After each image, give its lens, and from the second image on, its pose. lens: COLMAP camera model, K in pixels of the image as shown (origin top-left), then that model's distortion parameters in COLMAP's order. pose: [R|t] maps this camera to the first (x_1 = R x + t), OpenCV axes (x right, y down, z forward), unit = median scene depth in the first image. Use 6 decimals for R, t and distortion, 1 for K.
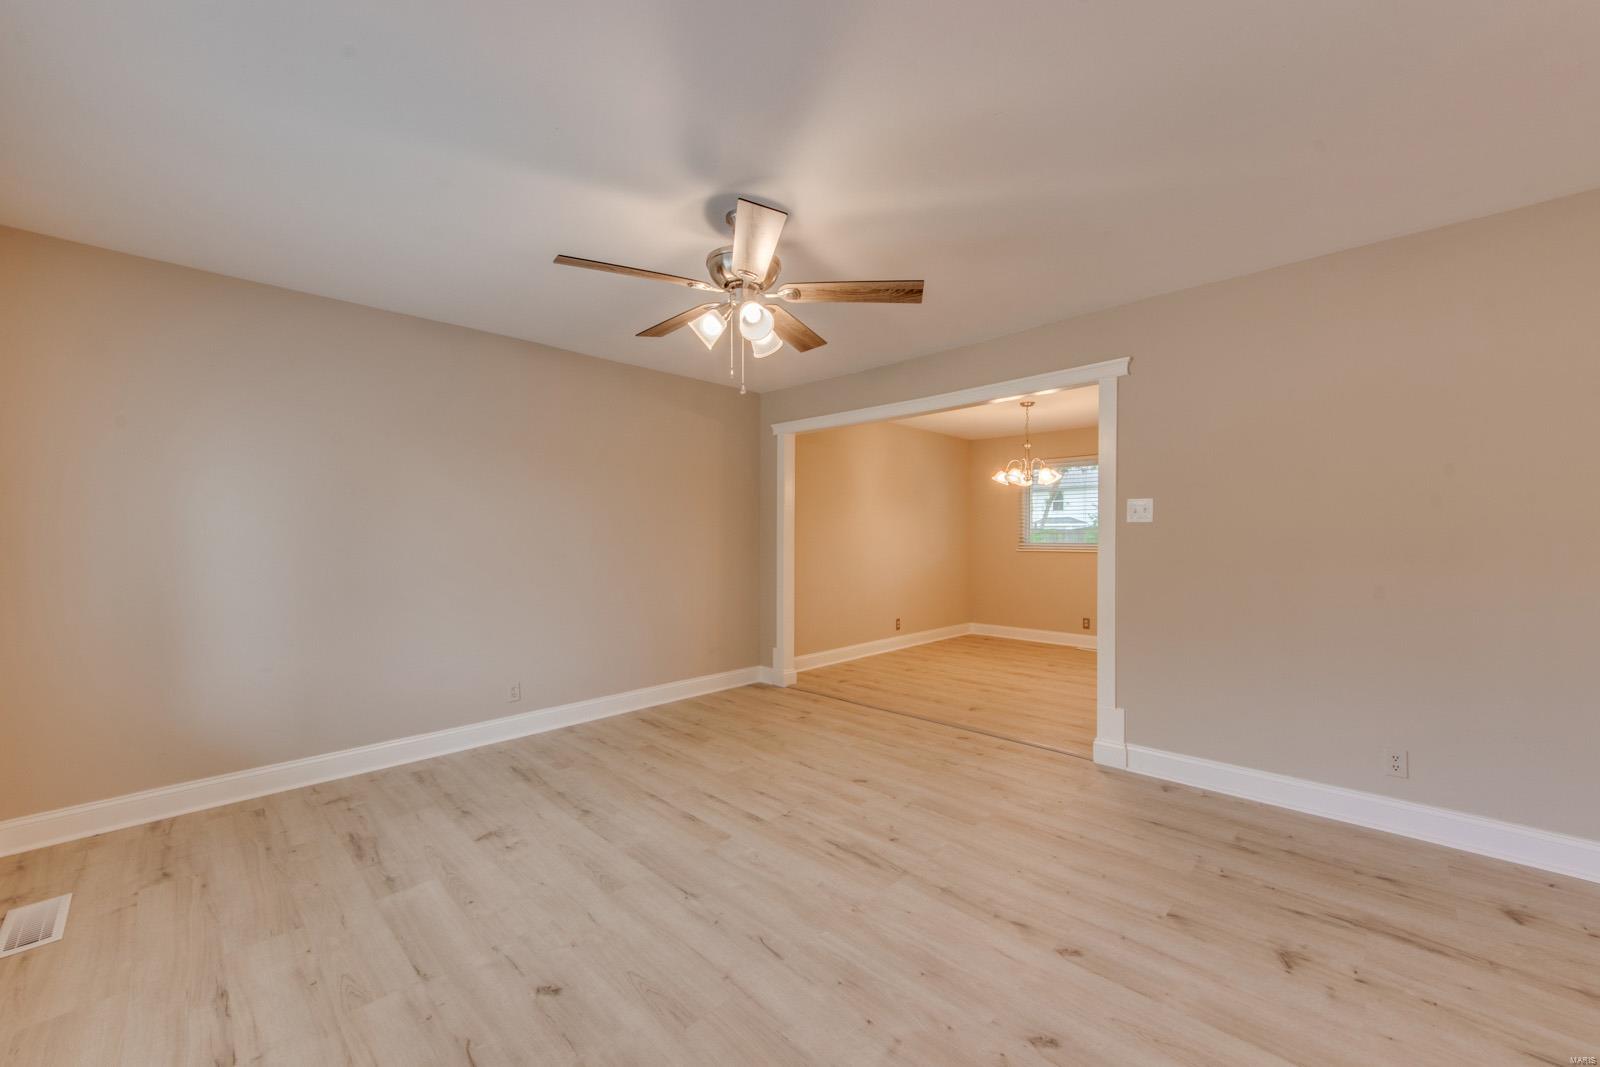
lens RADIAL K [[611.7, 0, 788.7], [0, 611.7, 544.1], [0, 0, 1]] dist [-0.002599, -0.000437]
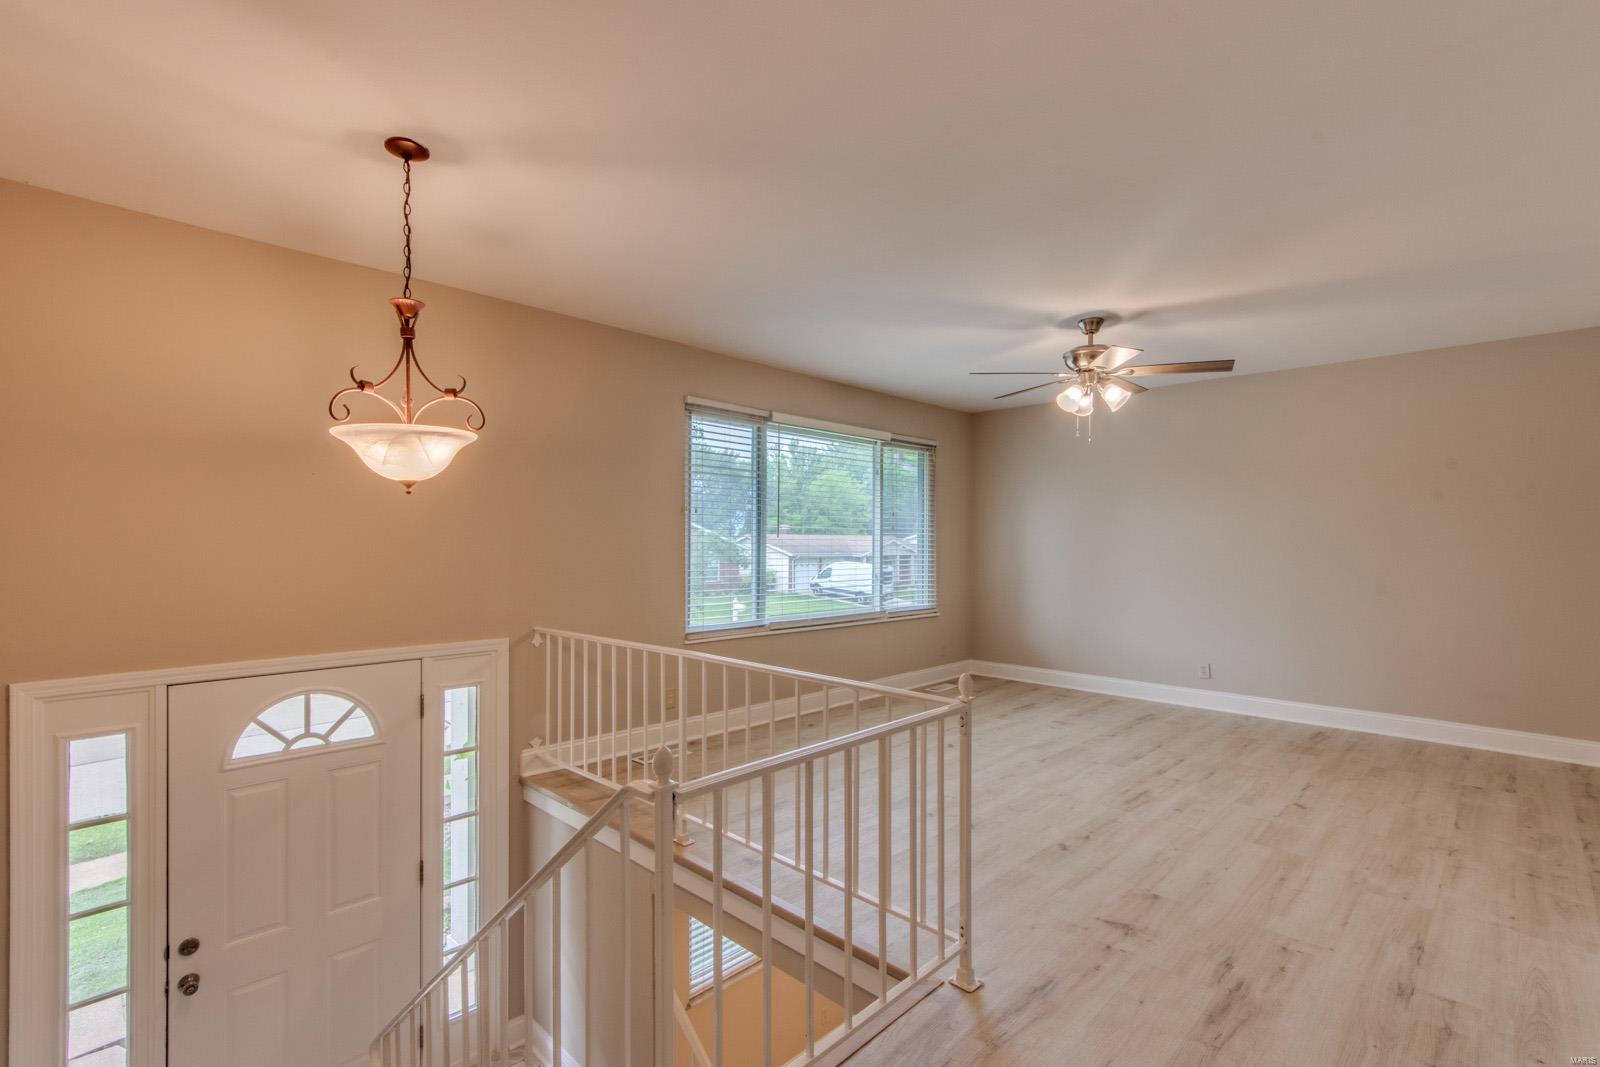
lens RADIAL K [[729.9, 0, 796.4], [0, 729.9, 533.6], [0, 0, 1]] dist [-0.001098, 0.001104]
pose [[0.000635, -0.008478, -0.999964, 1.419950], [-0.018173, 0.999799, -0.008489, -0.002146], [0.999835, 0.018177, 0.000481, 0.266285]]
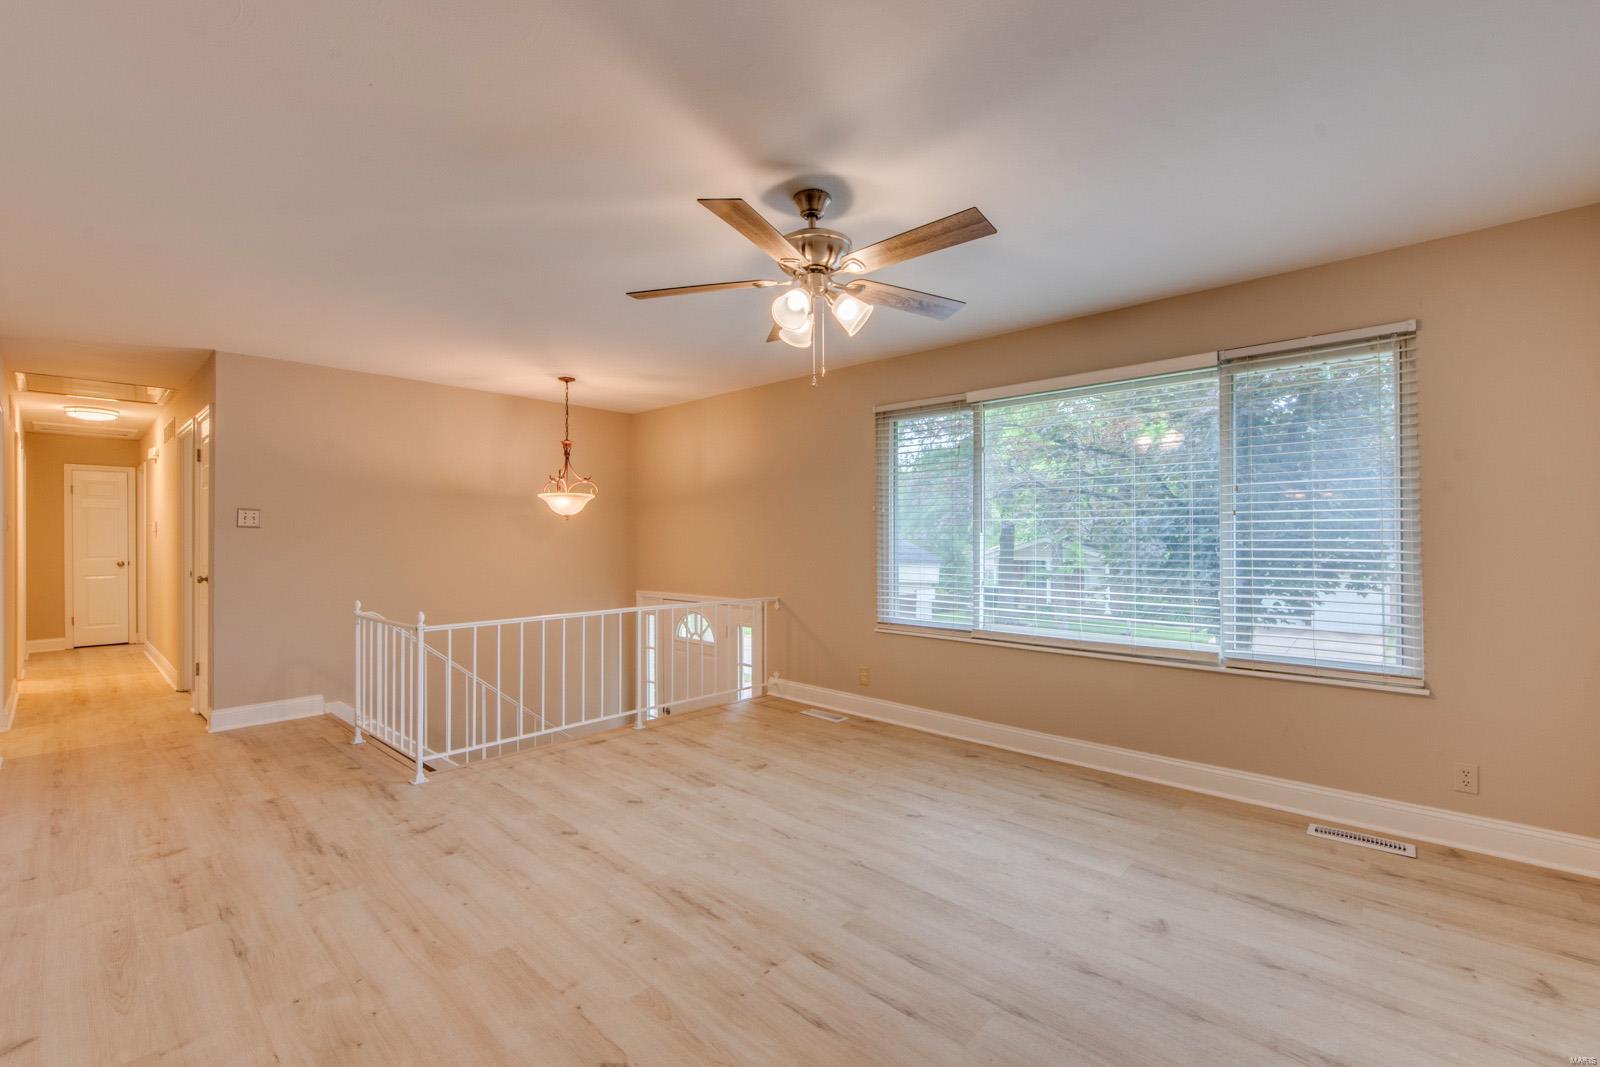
lens RADIAL K [[679.4, 0, 794.9], [0, 679.4, 540.4], [0, 0, 1]] dist [-0.000625, -0.001272]
pose [[-0.999254, 0.005656, -0.038207, -0.004137], [0.004875, 0.999778, 0.020502, -0.027371], [0.038314, 0.020300, -0.999060, 1.753535]]
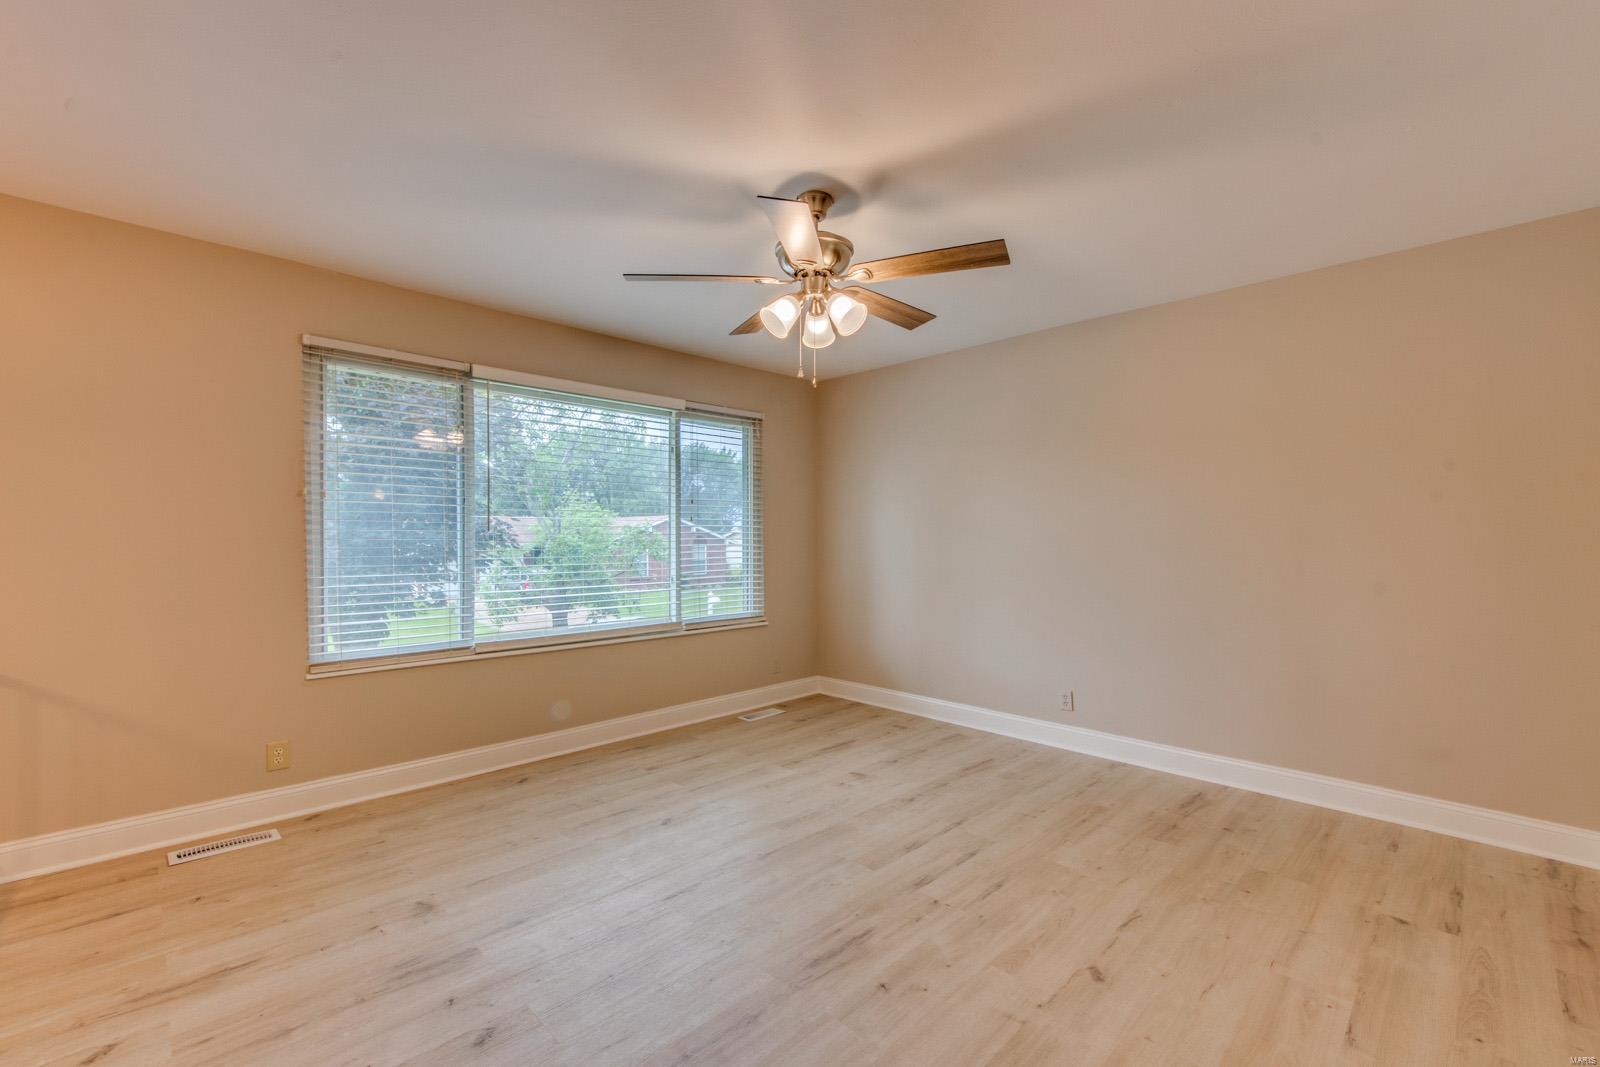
lens RADIAL K [[679.4, 0, 794.7], [0, 679.4, 534.0], [0, 0, 1]] dist [-0.000625, -0.001272]
pose [[-0.012071, -0.001058, -0.999927, 0.854074], [-0.013484, 0.999909, -0.000895, -0.009027], [0.999836, 0.013473, -0.012084, 0.844302]]
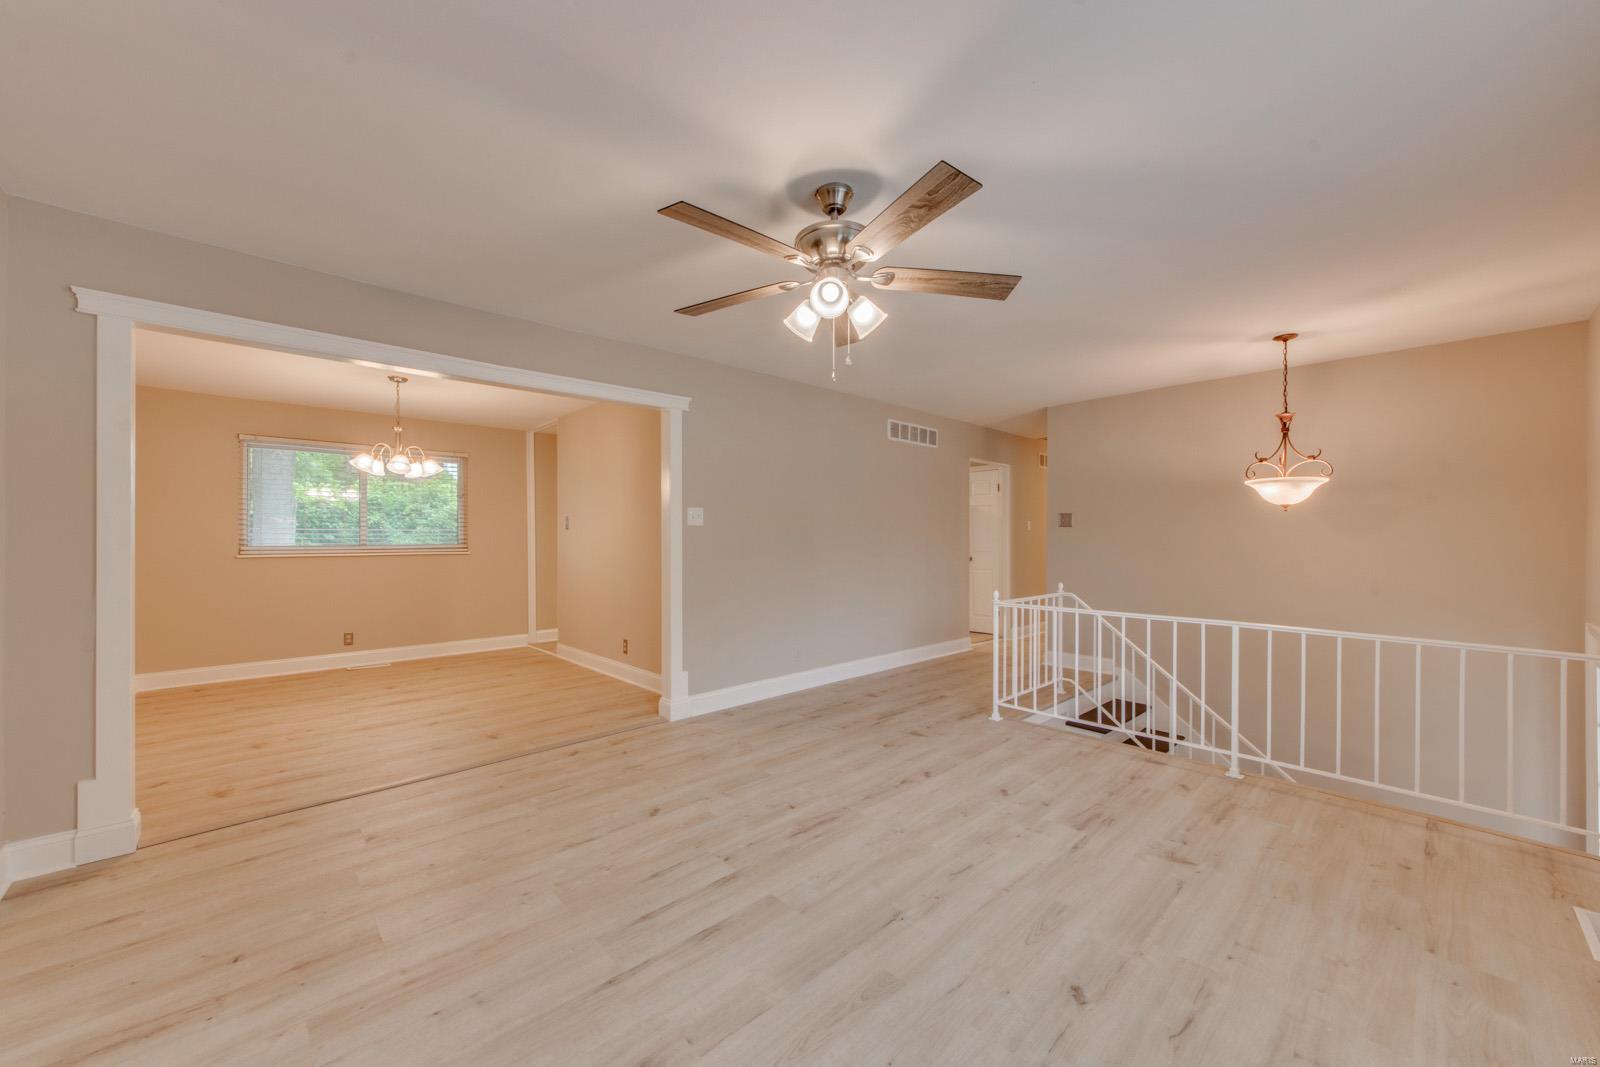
lens RADIAL K [[611.7, 0, 790.4], [0, 611.7, 526.5], [0, 0, 1]] dist [-0.002599, -0.000437]
pose [[0.043704, 0.019661, 0.998851, -0.879089], [0.016018, 0.999664, -0.020378, -0.001242], [-0.998916, 0.016890, 0.043374, 0.882428]]
